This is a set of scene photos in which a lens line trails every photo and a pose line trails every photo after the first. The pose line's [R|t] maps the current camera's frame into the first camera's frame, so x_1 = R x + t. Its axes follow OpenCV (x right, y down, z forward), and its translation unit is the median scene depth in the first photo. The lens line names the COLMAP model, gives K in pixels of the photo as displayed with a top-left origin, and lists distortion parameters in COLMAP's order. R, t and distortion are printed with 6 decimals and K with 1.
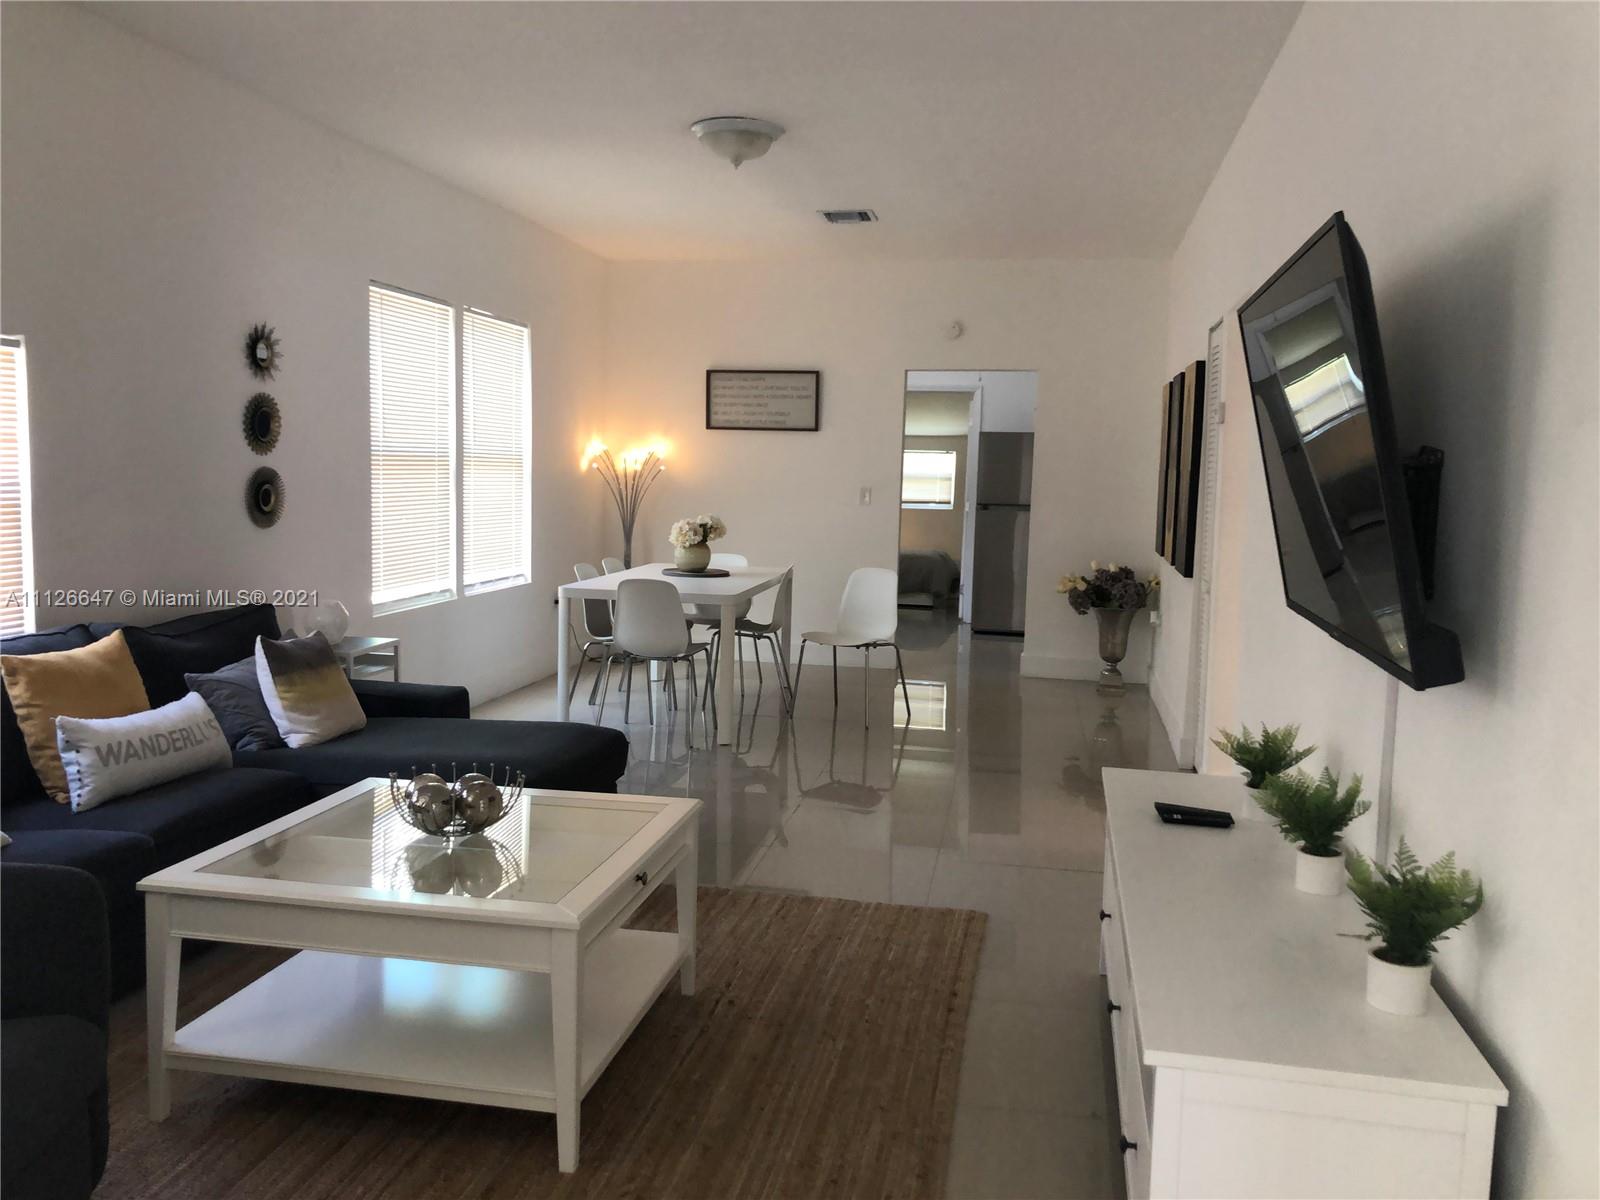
lens RADIAL K [[1316.5, 0, 797.5], [0, 1316.5, 595.6], [0, 0, 1]] dist [0.038023, -0.064202]
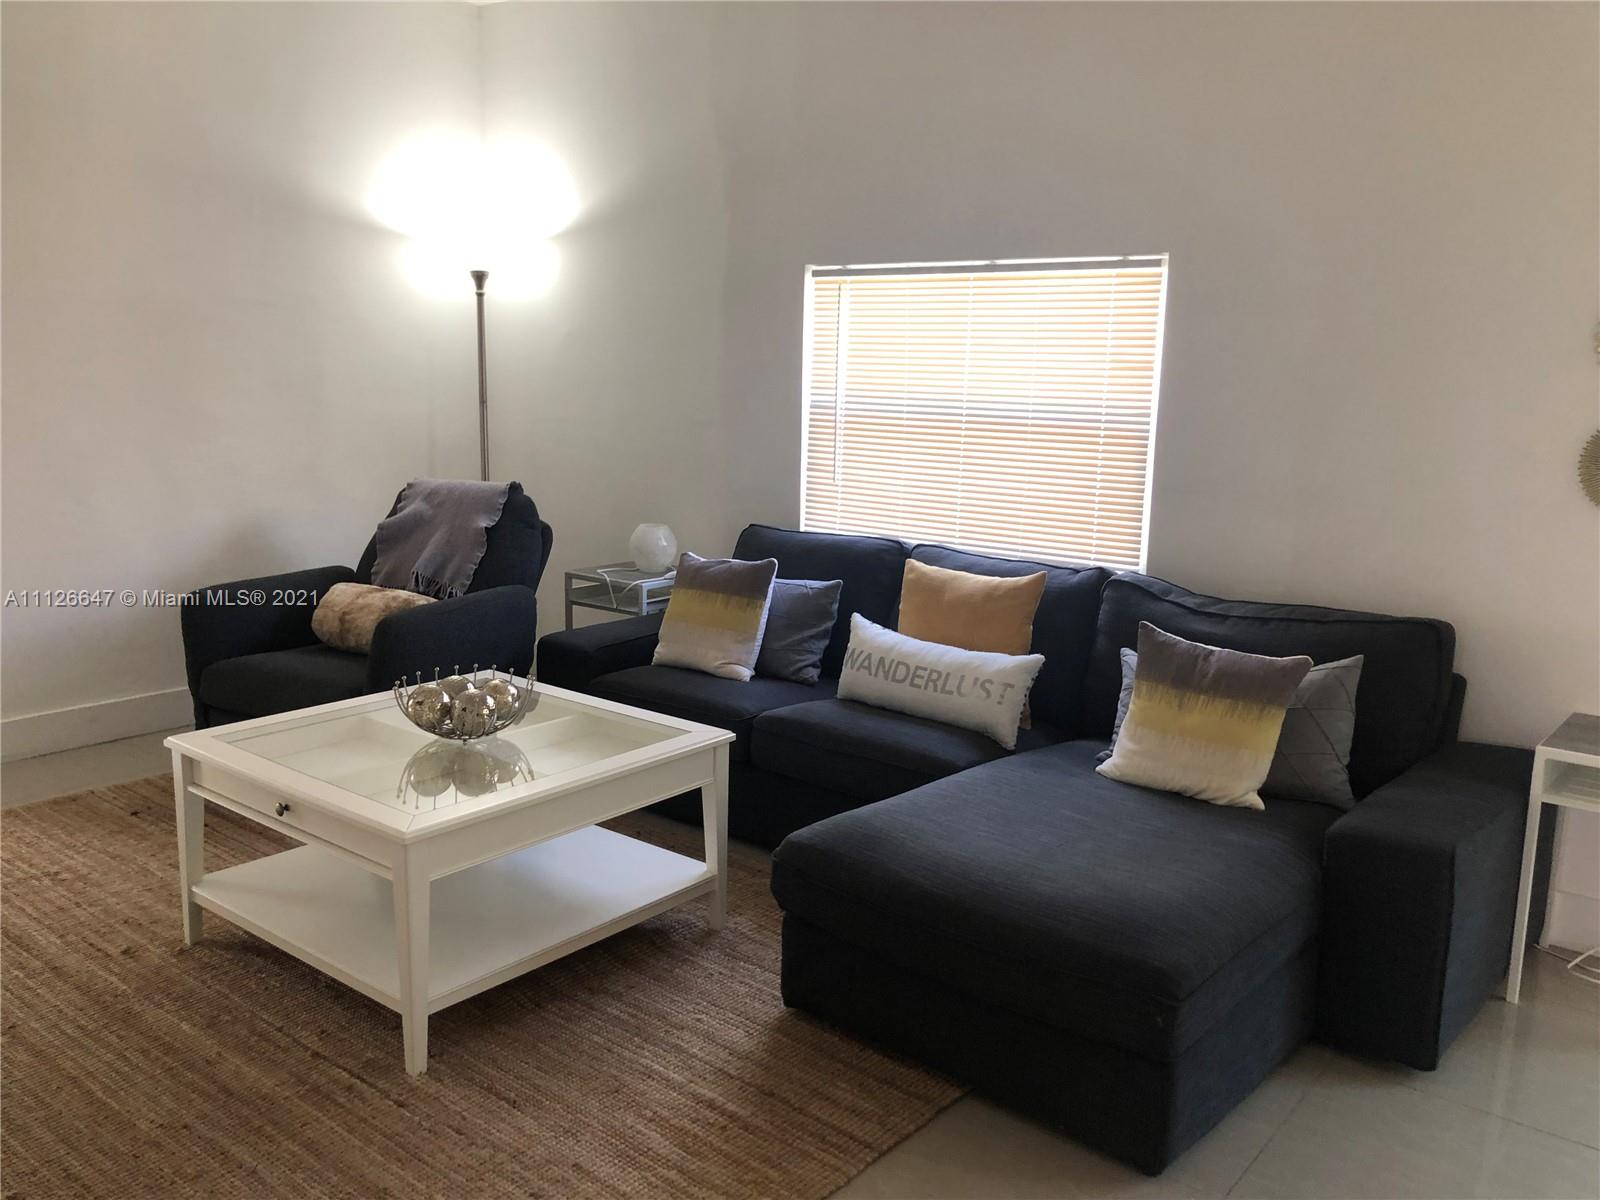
lens RADIAL K [[1316.5, 0, 794.1], [0, 1316.5, 606.2], [0, 0, 1]] dist [0.038023, -0.064202]
pose [[-0.476302, 0.126087, -0.870194, 0.411698], [-0.114833, 0.972269, 0.203731, -0.128634], [0.871751, 0.196965, -0.448615, 1.376781]]
